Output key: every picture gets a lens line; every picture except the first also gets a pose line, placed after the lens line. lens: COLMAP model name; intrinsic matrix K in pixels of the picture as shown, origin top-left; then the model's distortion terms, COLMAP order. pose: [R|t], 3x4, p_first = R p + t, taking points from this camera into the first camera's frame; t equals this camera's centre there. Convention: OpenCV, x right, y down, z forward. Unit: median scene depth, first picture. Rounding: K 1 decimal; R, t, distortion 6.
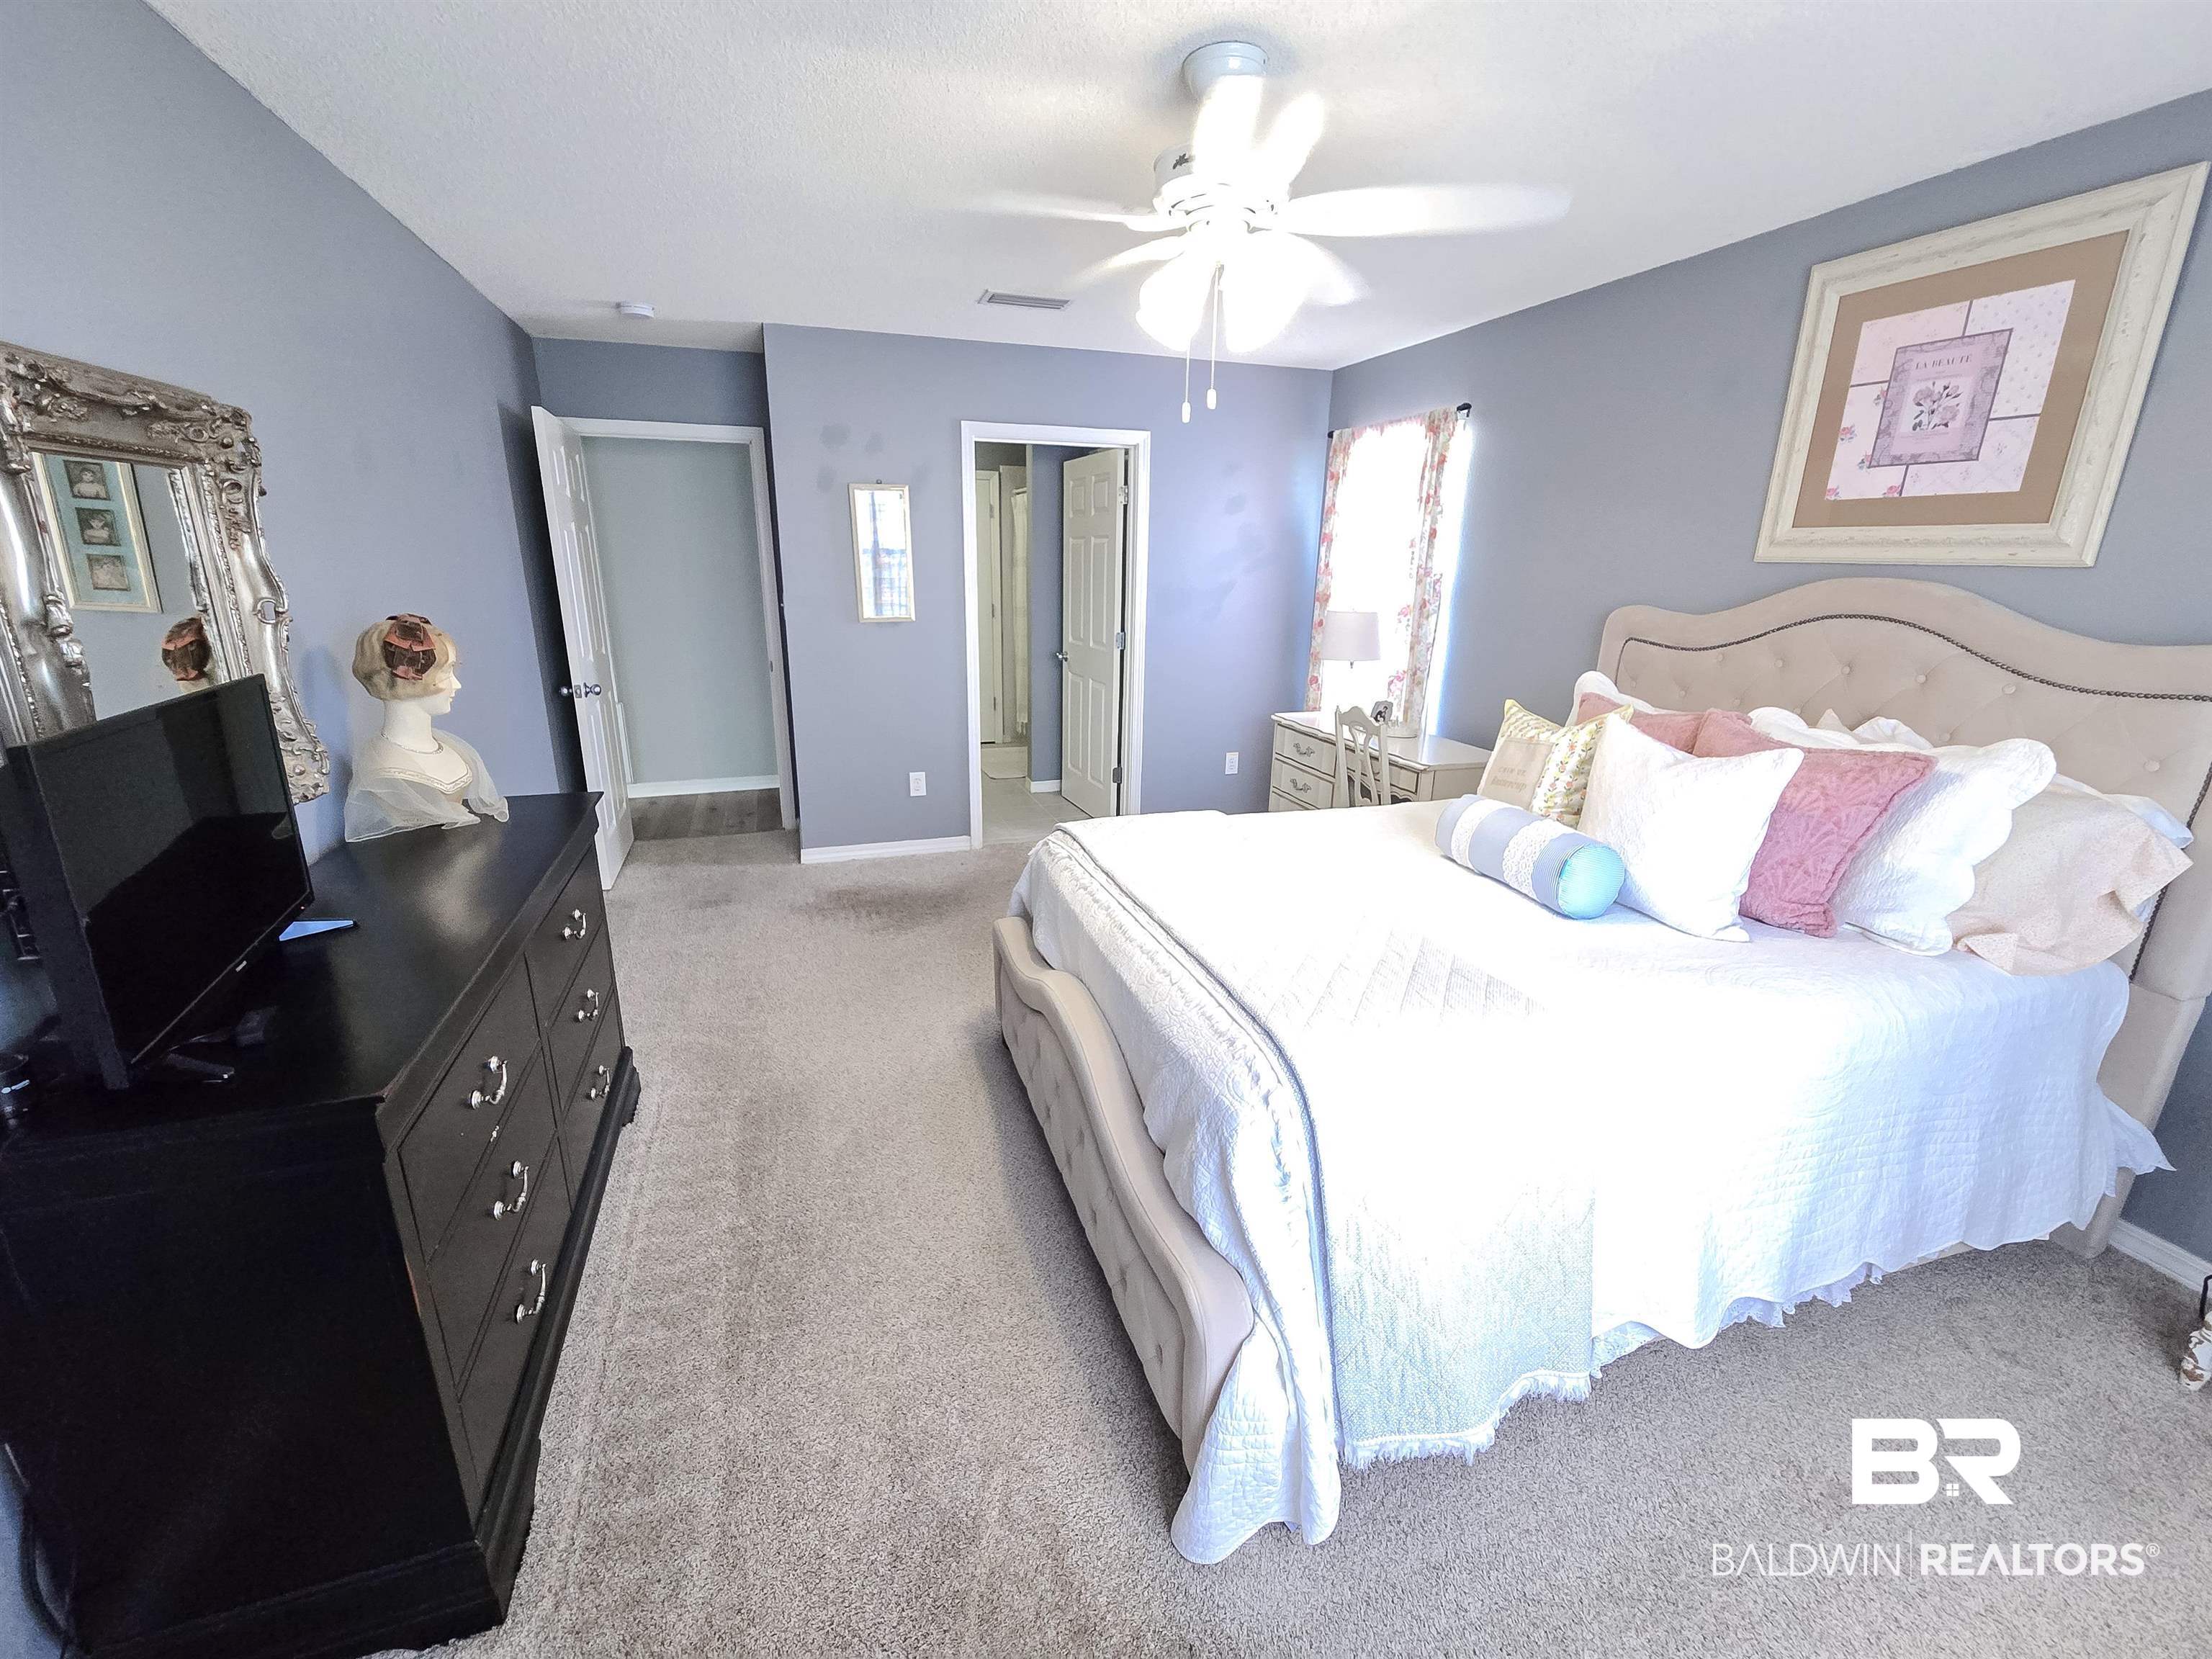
lens RADIAL K [[919.6, 0, 1106.0], [0, 919.6, 829.5], [0, 0, 1]] dist [-0.000528, -0.000398]
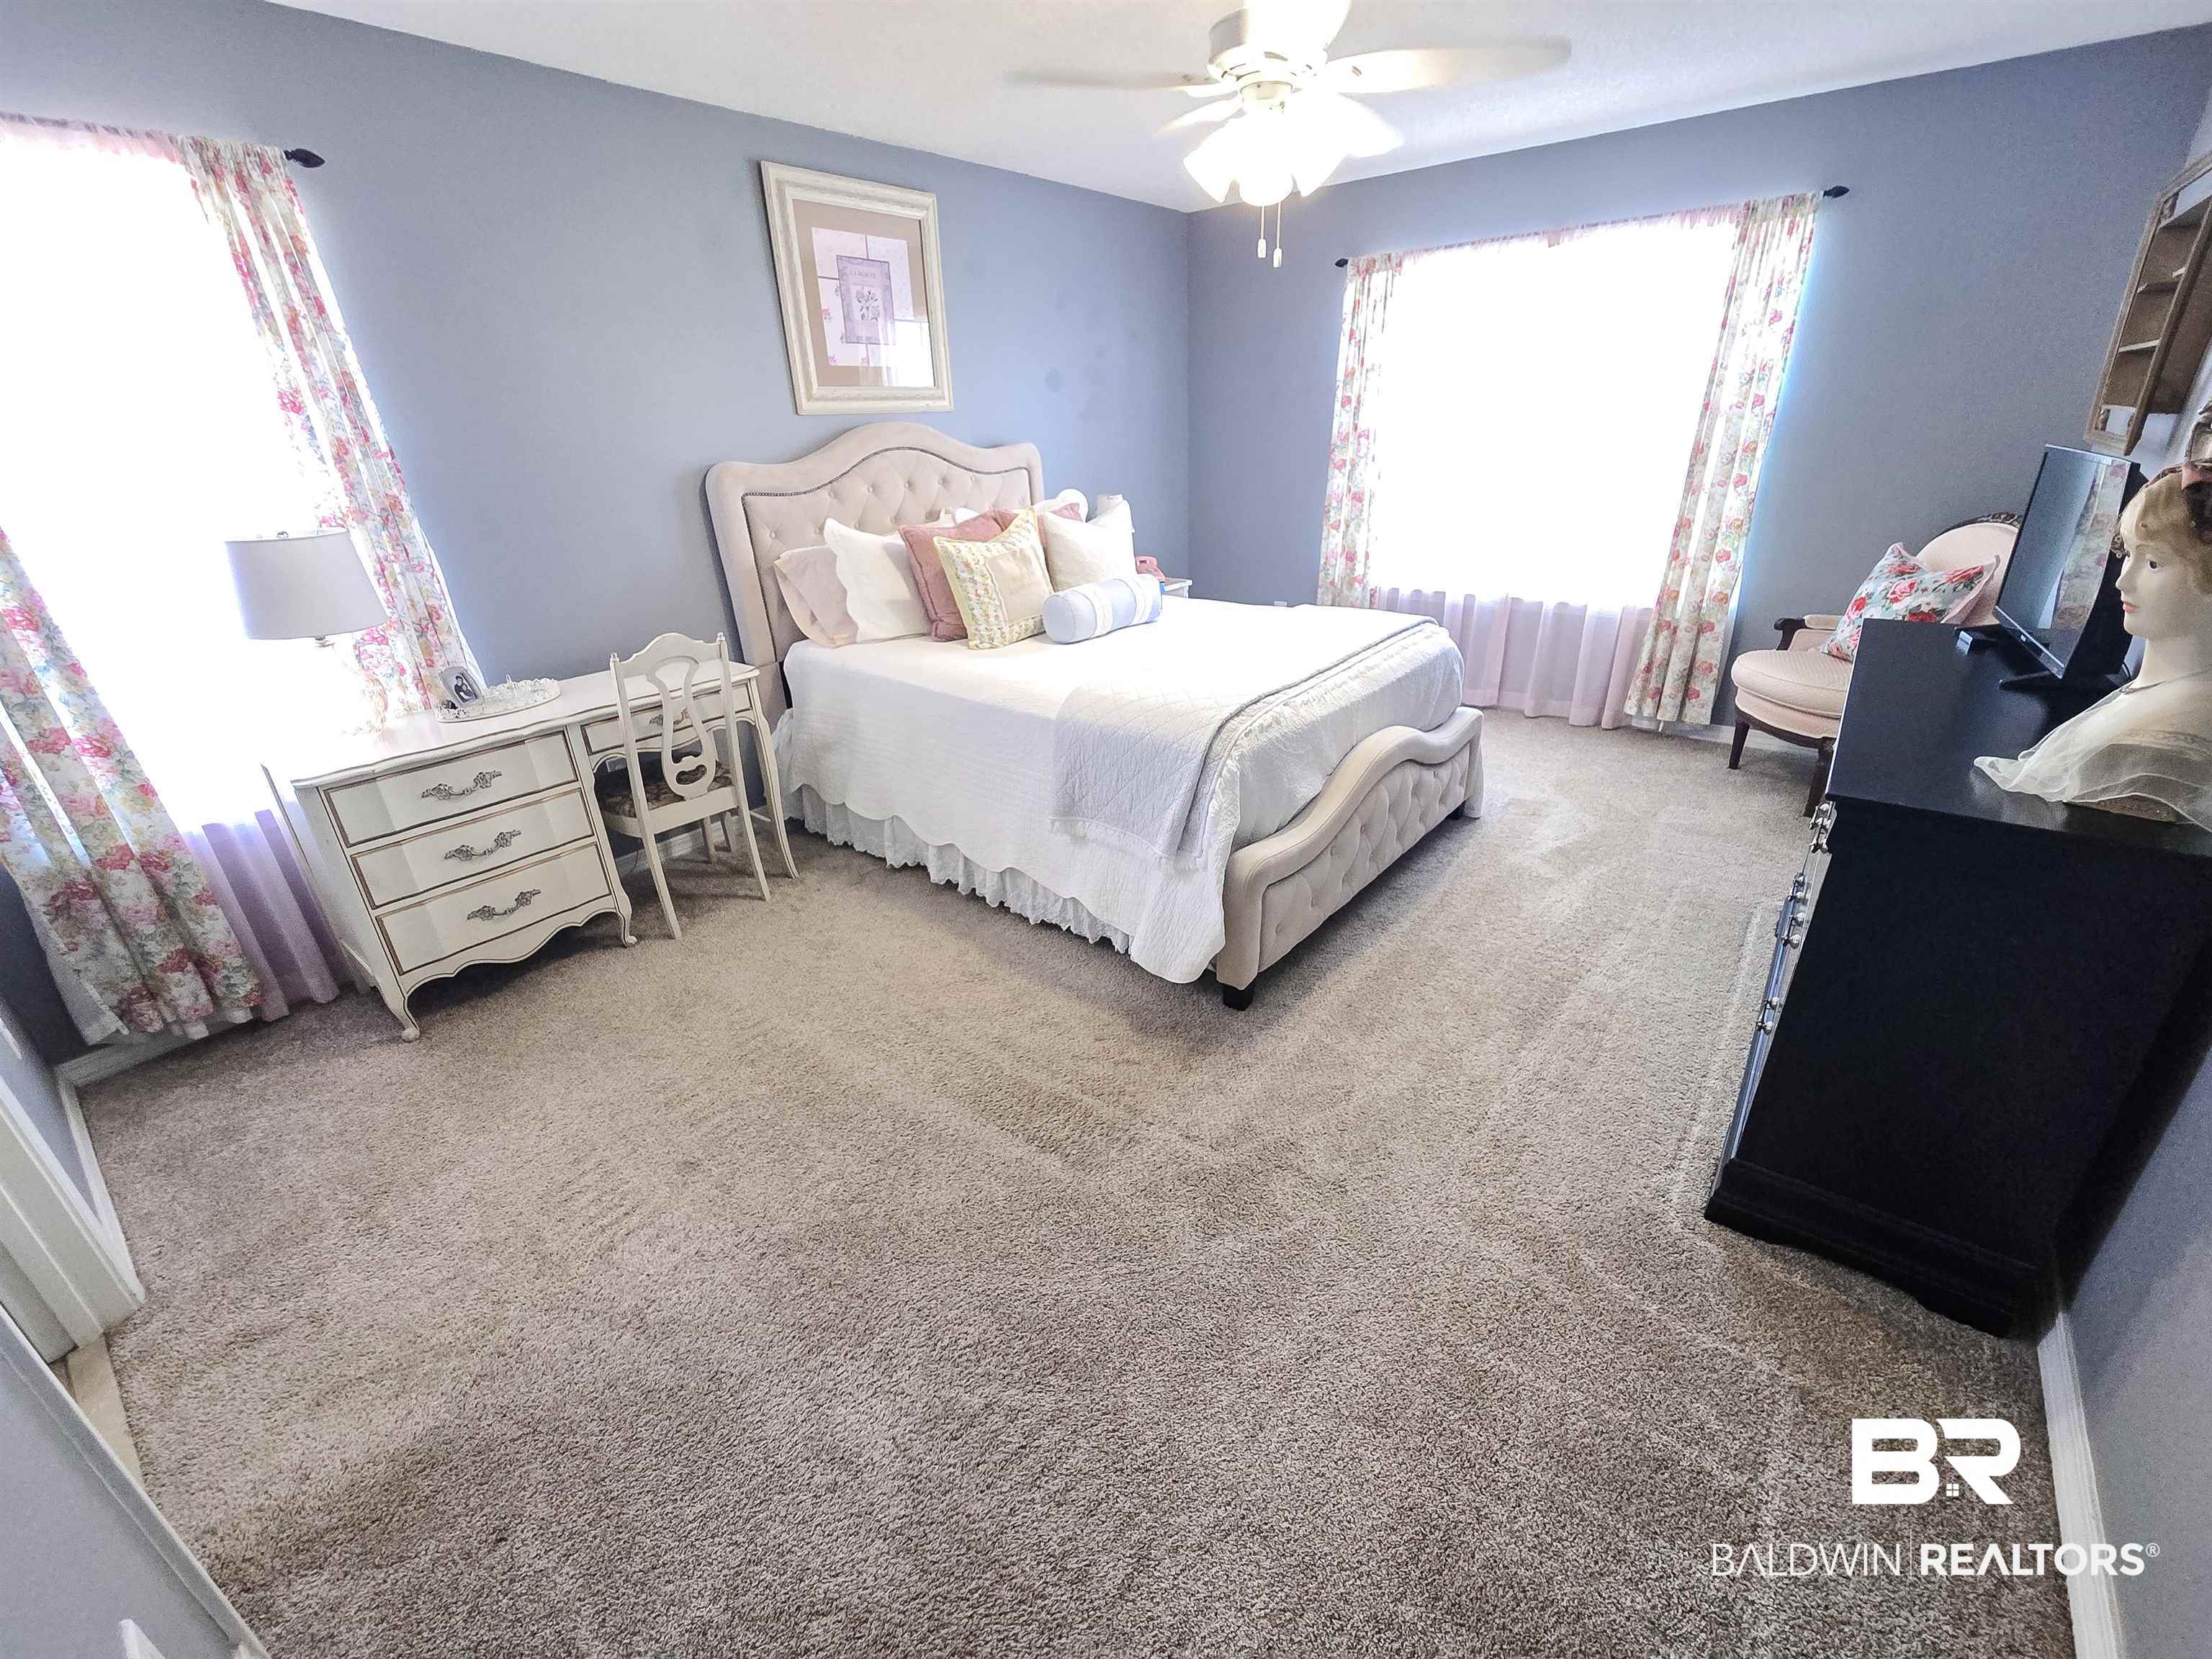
lens RADIAL K [[919.6, 0, 1106.0], [0, 919.6, 829.5], [0, 0, 1]] dist [-0.000528, -0.000398]
pose [[-0.539290, -0.345581, 0.767946, -0.743692], [0.263499, 0.796881, 0.543644, -0.454869], [-0.799834, 0.495535, -0.338689, 1.515666]]
